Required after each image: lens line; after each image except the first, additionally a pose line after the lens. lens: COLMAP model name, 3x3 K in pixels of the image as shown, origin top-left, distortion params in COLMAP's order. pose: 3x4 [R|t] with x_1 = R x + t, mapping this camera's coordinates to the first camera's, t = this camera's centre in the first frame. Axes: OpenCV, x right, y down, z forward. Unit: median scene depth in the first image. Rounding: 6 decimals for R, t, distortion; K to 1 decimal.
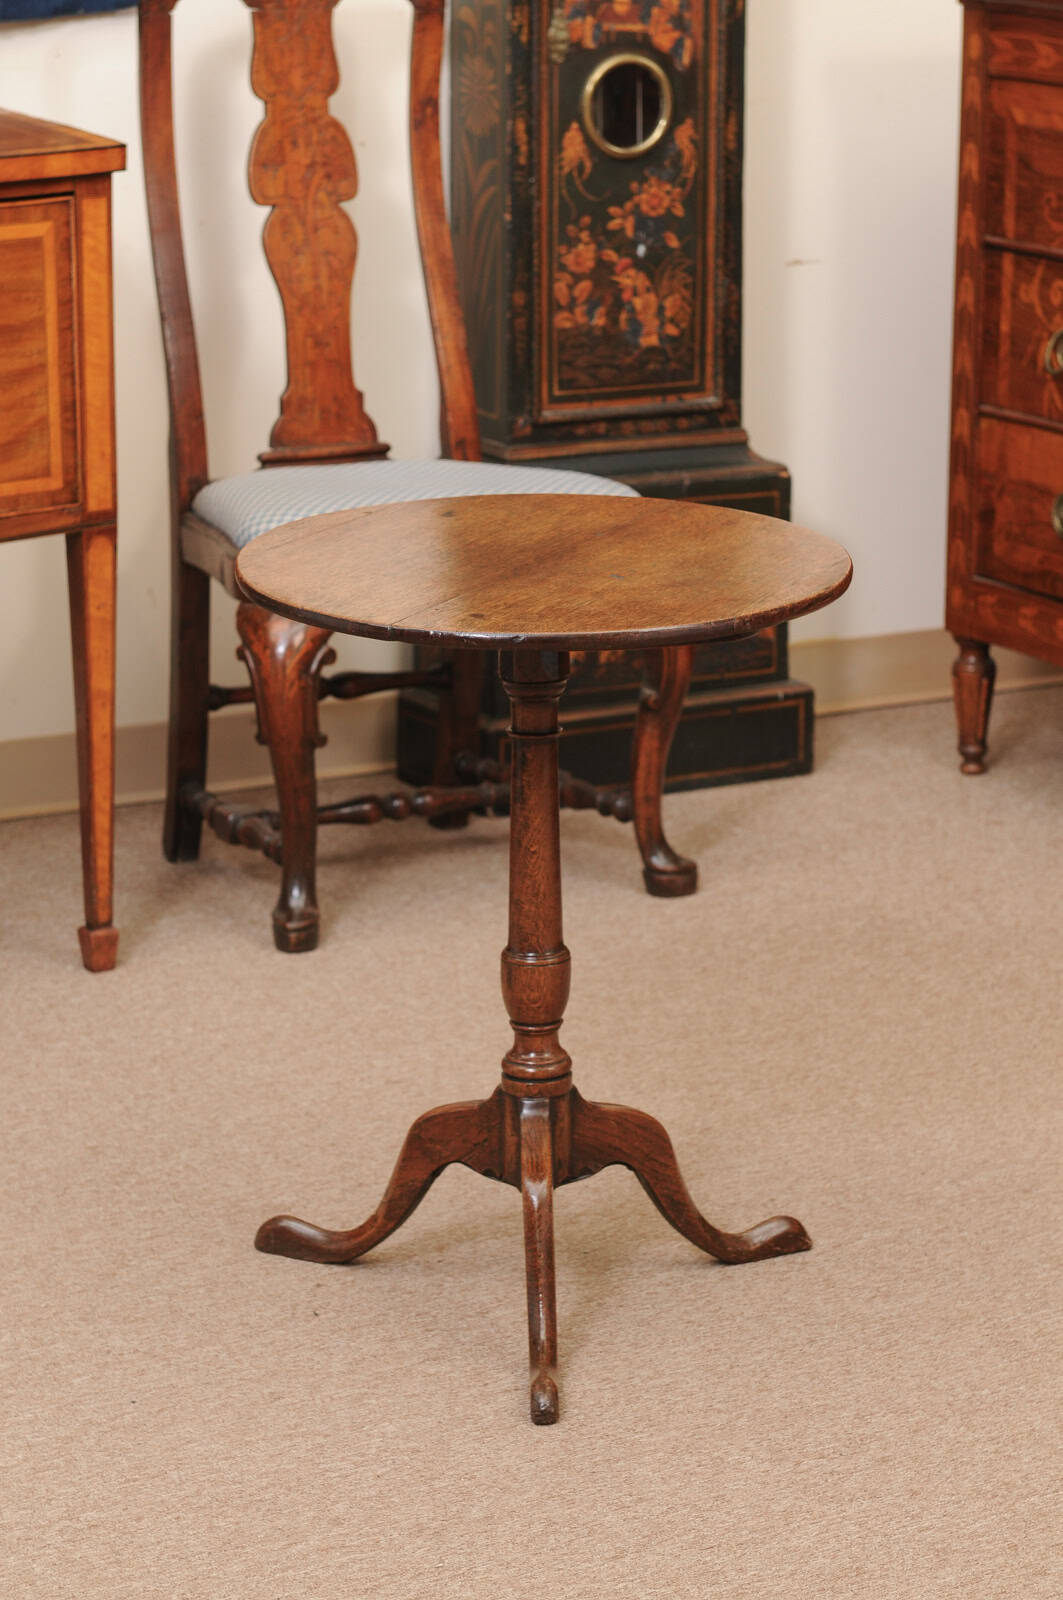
lens RADIAL K [[4611.7, 0, 531.5], [0, 4611.7, 800.0], [0, 0, 1]] dist [0.123851, 0.050111]
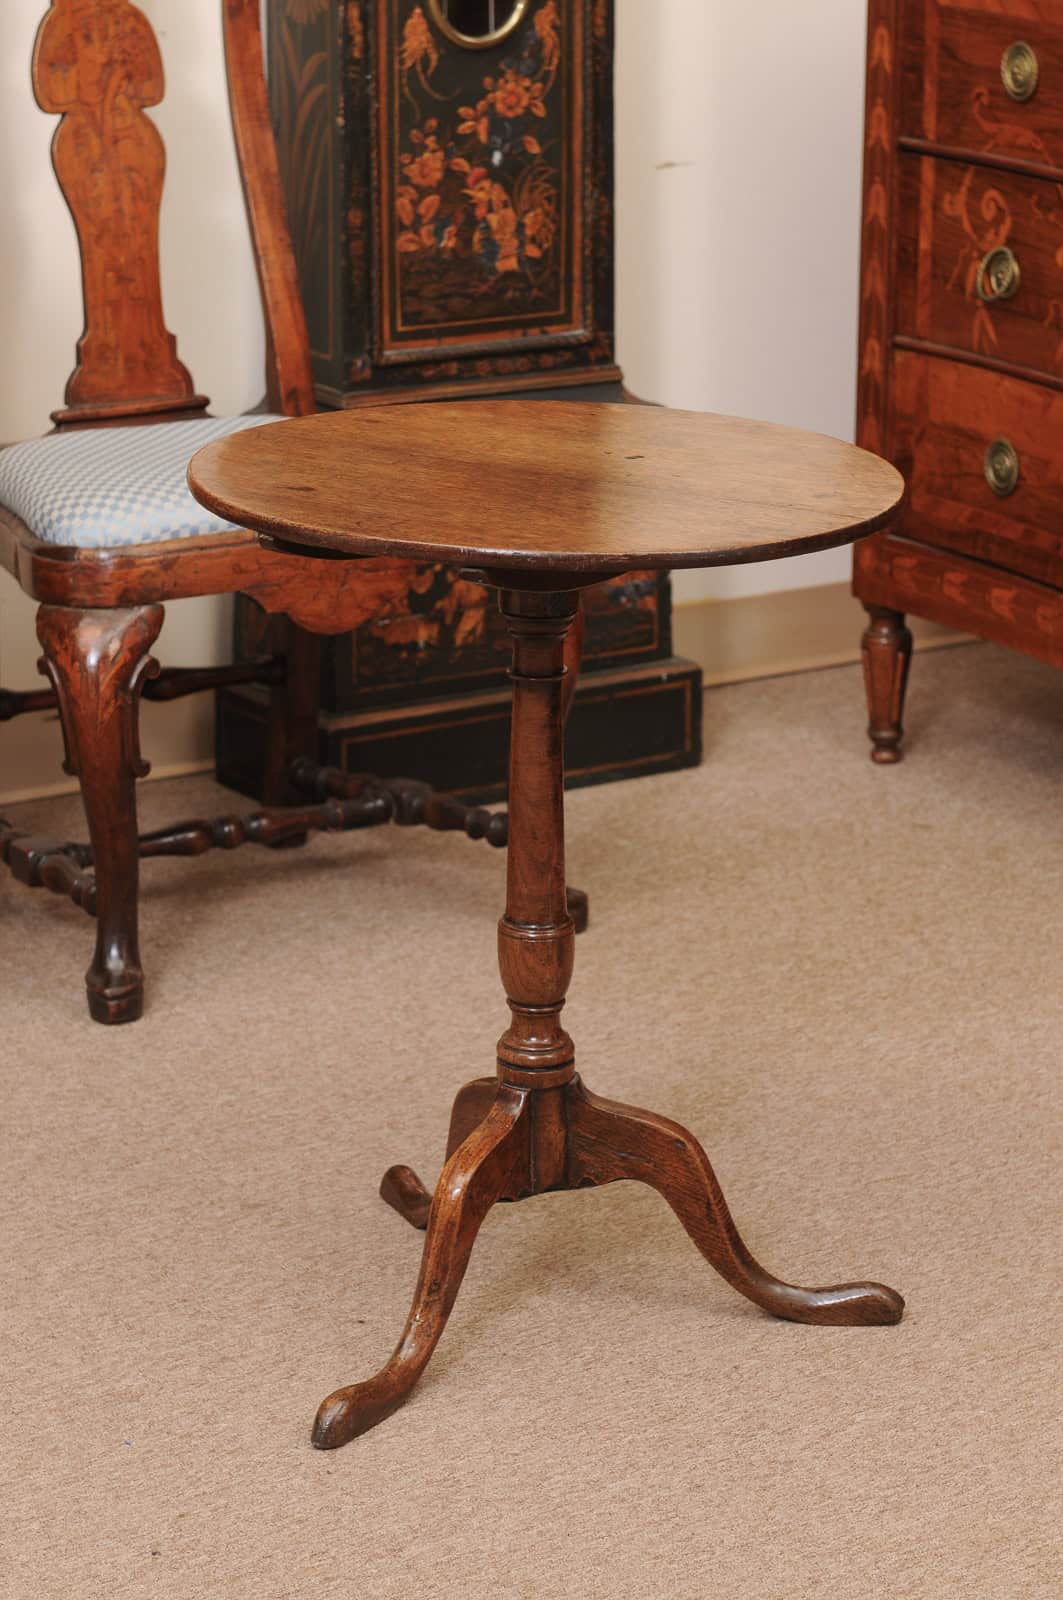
lens RADIAL K [[4611.7, 0, 531.5], [0, 4611.7, 800.0], [0, 0, 1]] dist [0.123851, 0.050111]
pose [[0.998000, -0.018934, 0.060309, -0.024307], [0.016688, 0.999156, 0.037535, -0.034804], [-0.060969, -0.036454, 0.997474, 0.158562]]
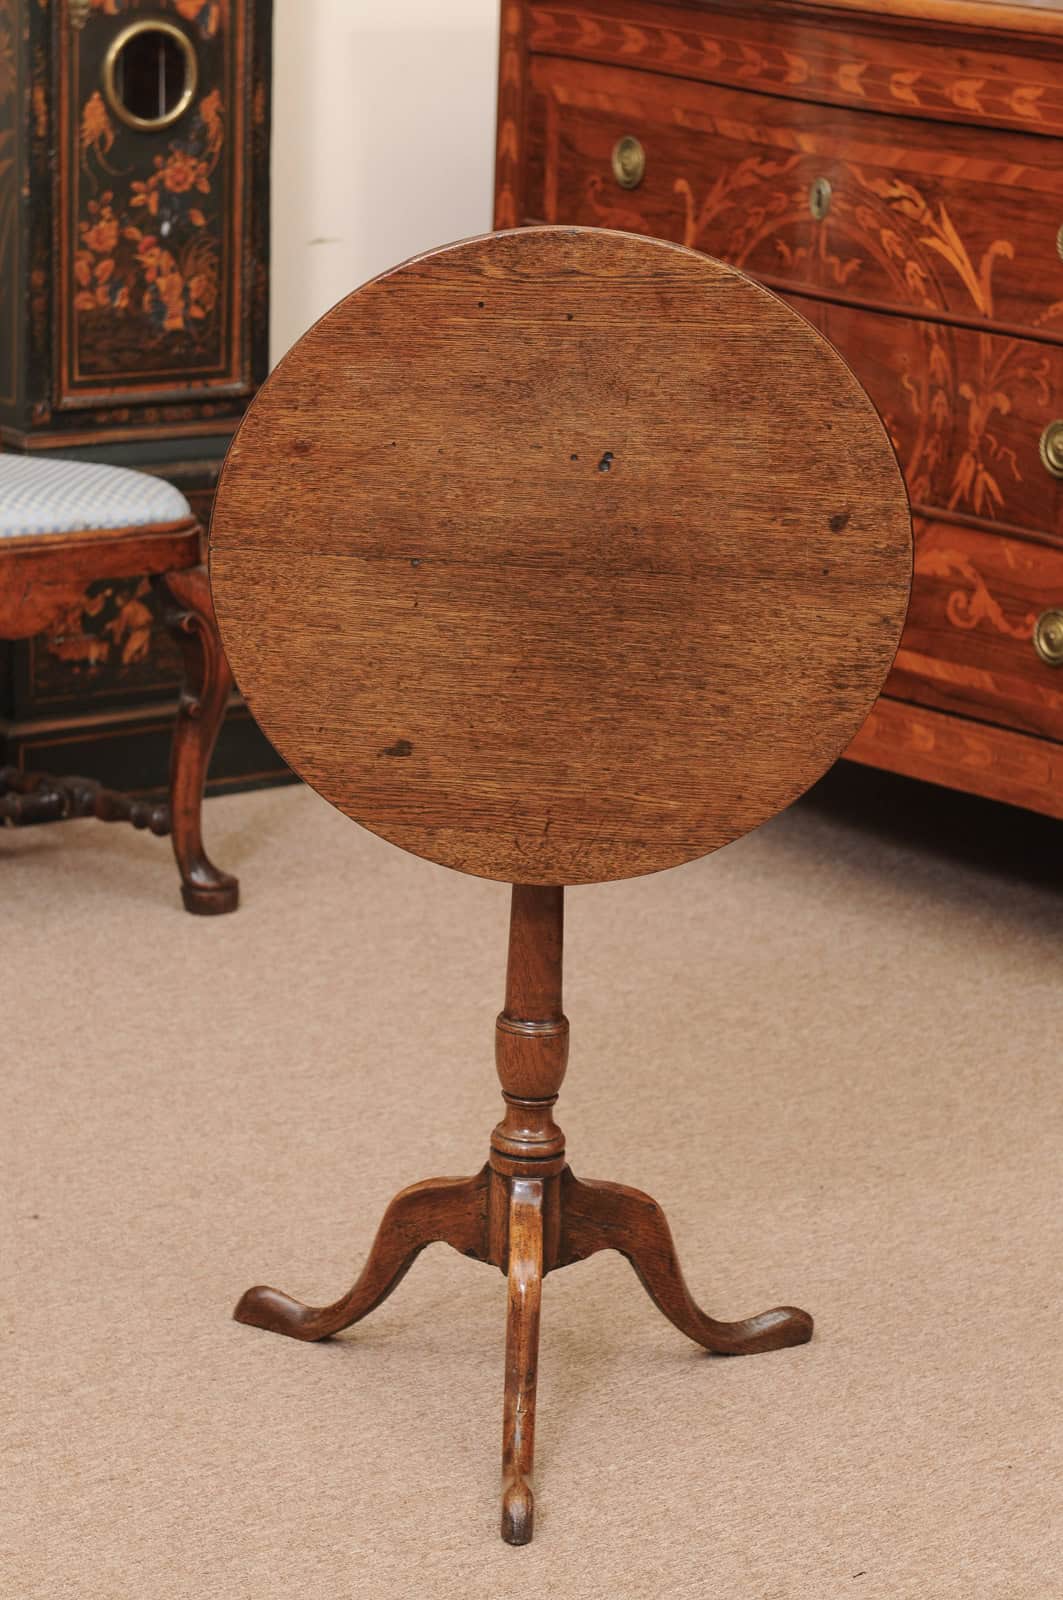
lens RADIAL K [[4611.7, 0, 531.5], [0, 4611.7, 800.0], [0, 0, 1]] dist [0.123851, 0.050111]
pose [[0.990929, -0.004907, 0.134296, -0.031292], [0.003179, 0.999909, 0.013081, -0.014515], [-0.134348, -0.012535, 0.990855, 0.050801]]
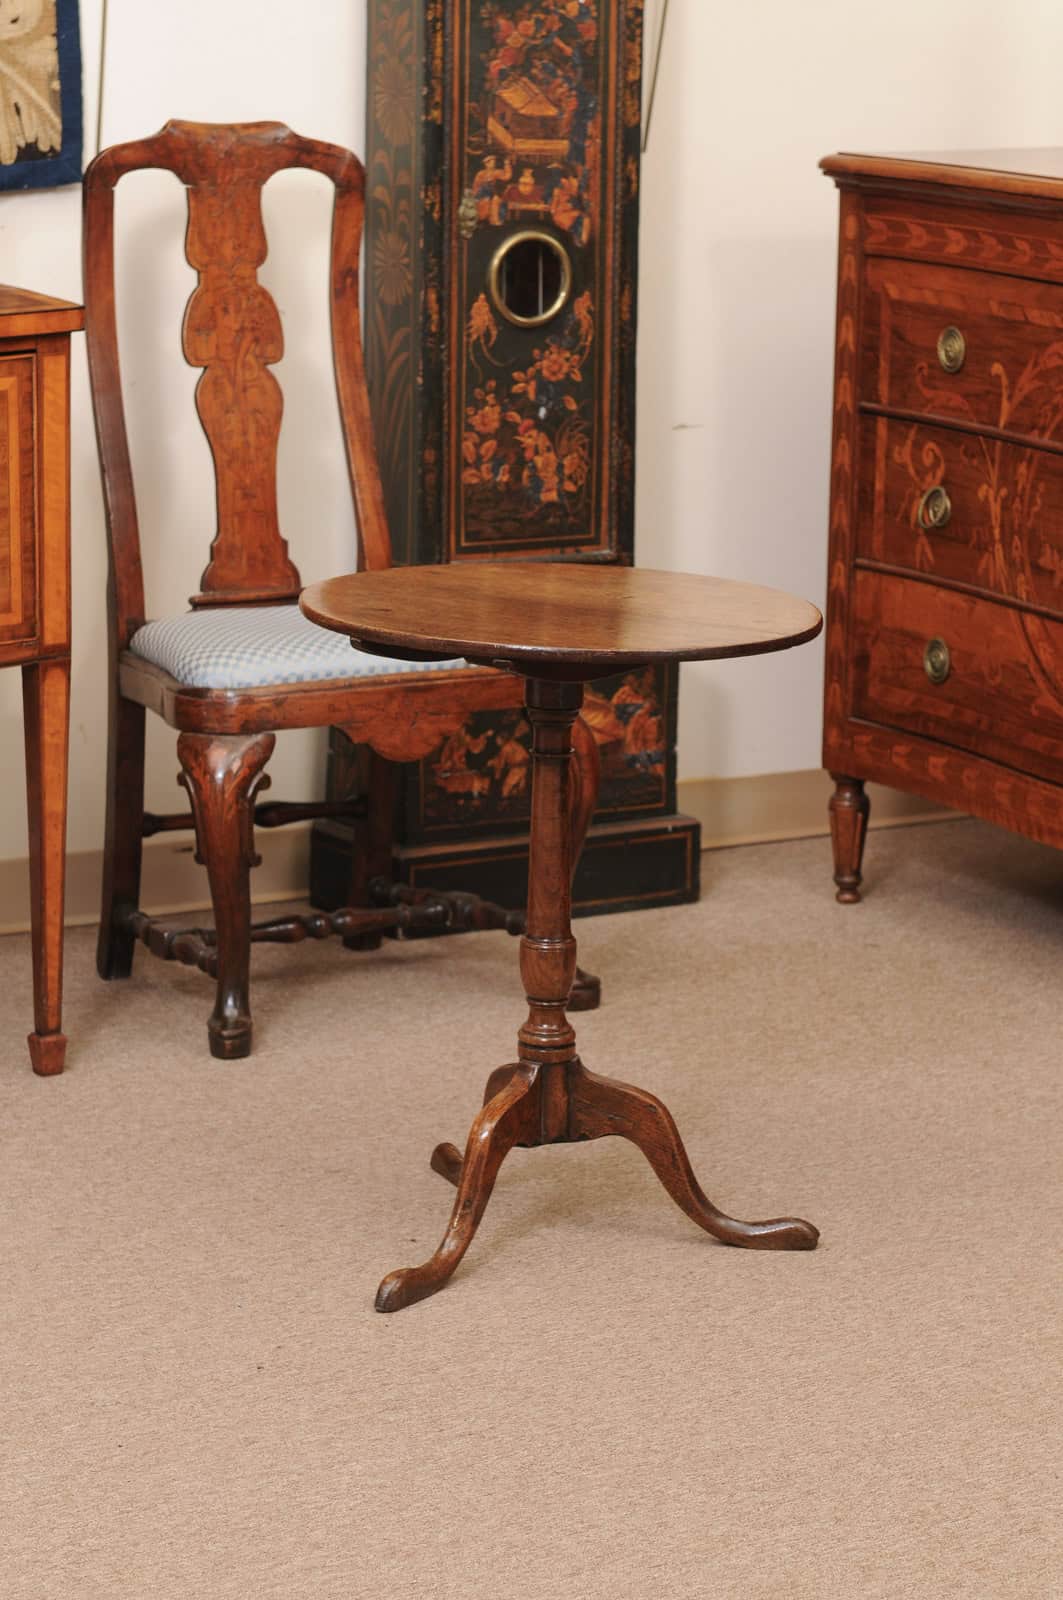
lens RADIAL K [[4611.7, 0, 531.5], [0, 4611.7, 800.0], [0, 0, 1]] dist [0.123851, 0.050111]
pose [[0.999060, 0.003222, 0.043239, -0.026119], [-0.001430, 0.999141, -0.041416, 0.016307], [-0.043335, 0.041316, 0.998206, -0.071018]]
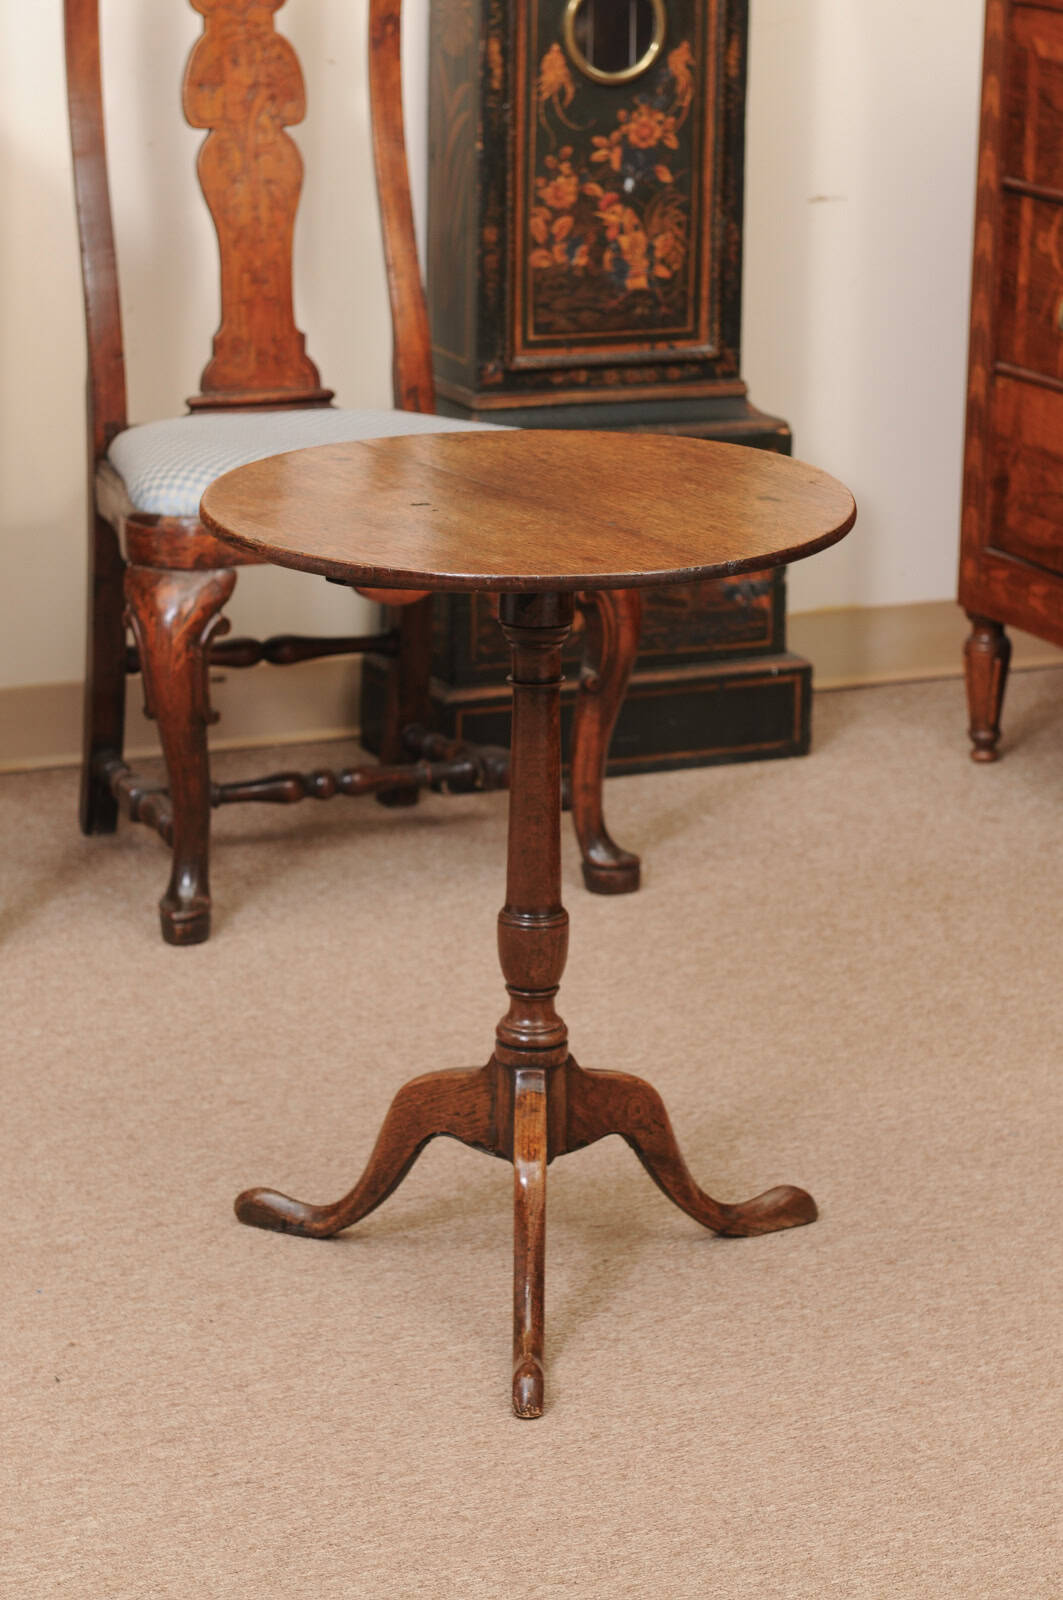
lens RADIAL K [[4611.7, 0, 531.5], [0, 4611.7, 800.0], [0, 0, 1]] dist [0.123851, 0.050111]
pose [[0.996576, 0.034374, -0.075192, 0.081692], [-0.032405, 0.999103, 0.027252, -0.021949], [0.076061, -0.024722, 0.996797, 0.081207]]
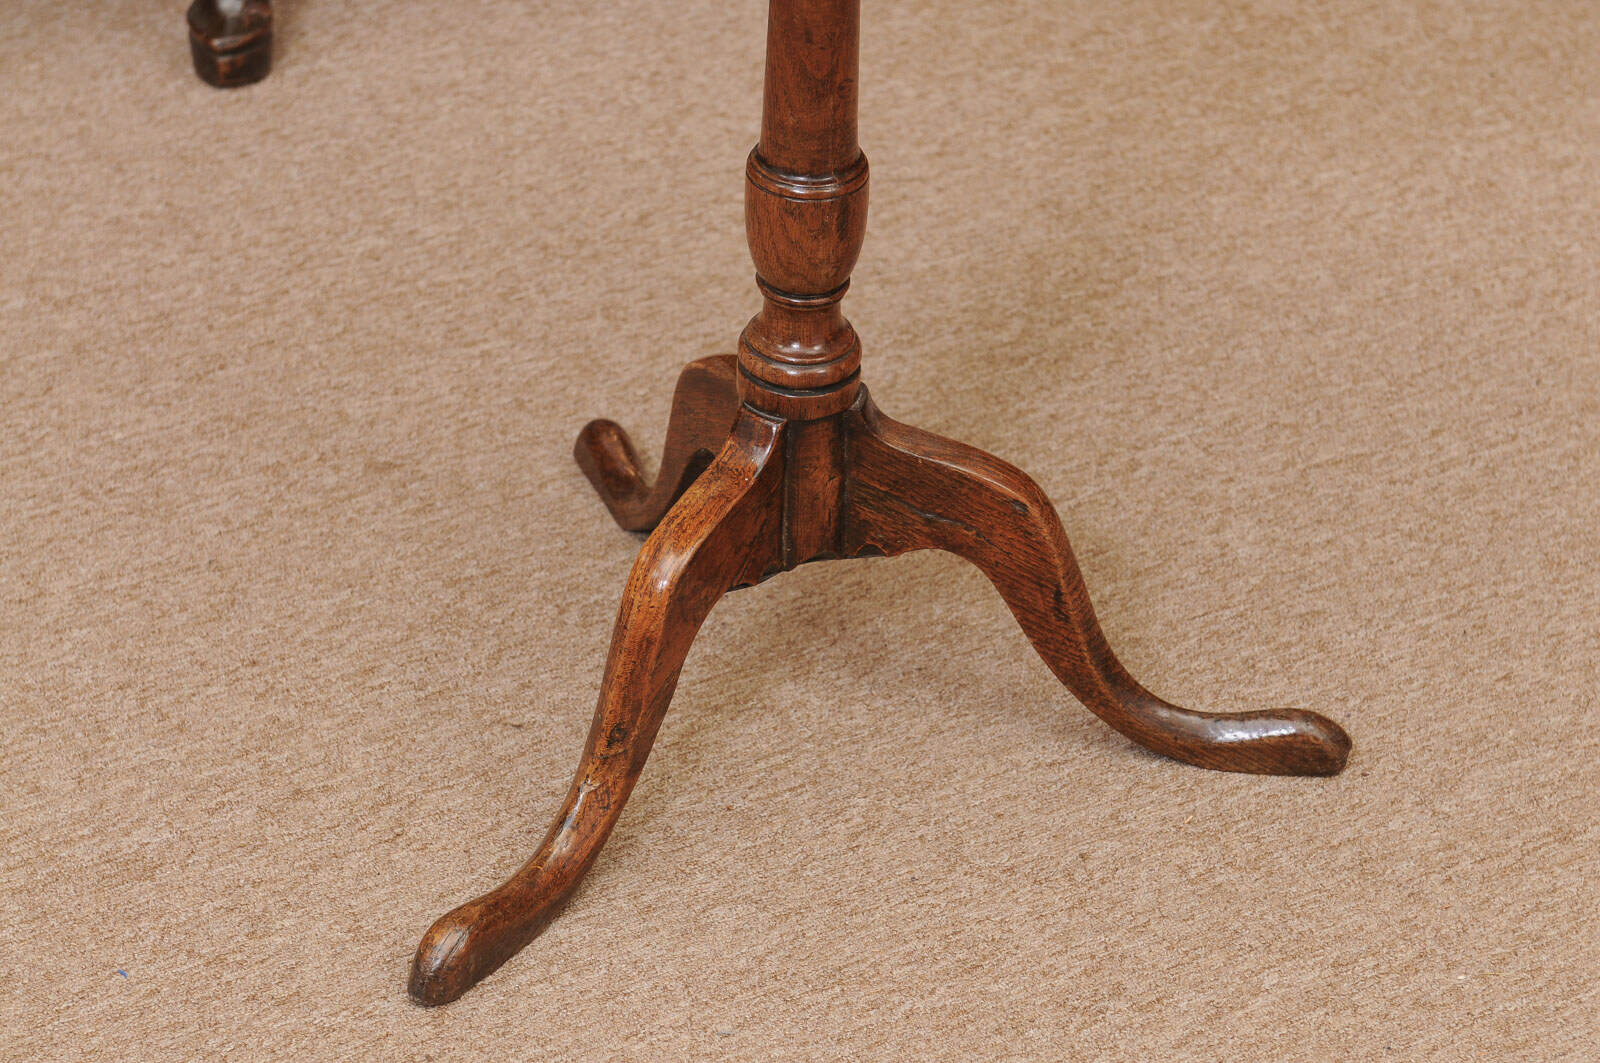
lens RADIAL K [[4611.7, 0, 800.0], [0, 4611.7, 531.5], [0, 0, 1]] dist [0.123851, 0.050111]
pose [[0.999253, 0.020583, 0.032721, 0.001762], [-0.029492, 0.953147, 0.301066, -0.083645], [-0.024992, -0.301806, 0.953042, 0.409580]]
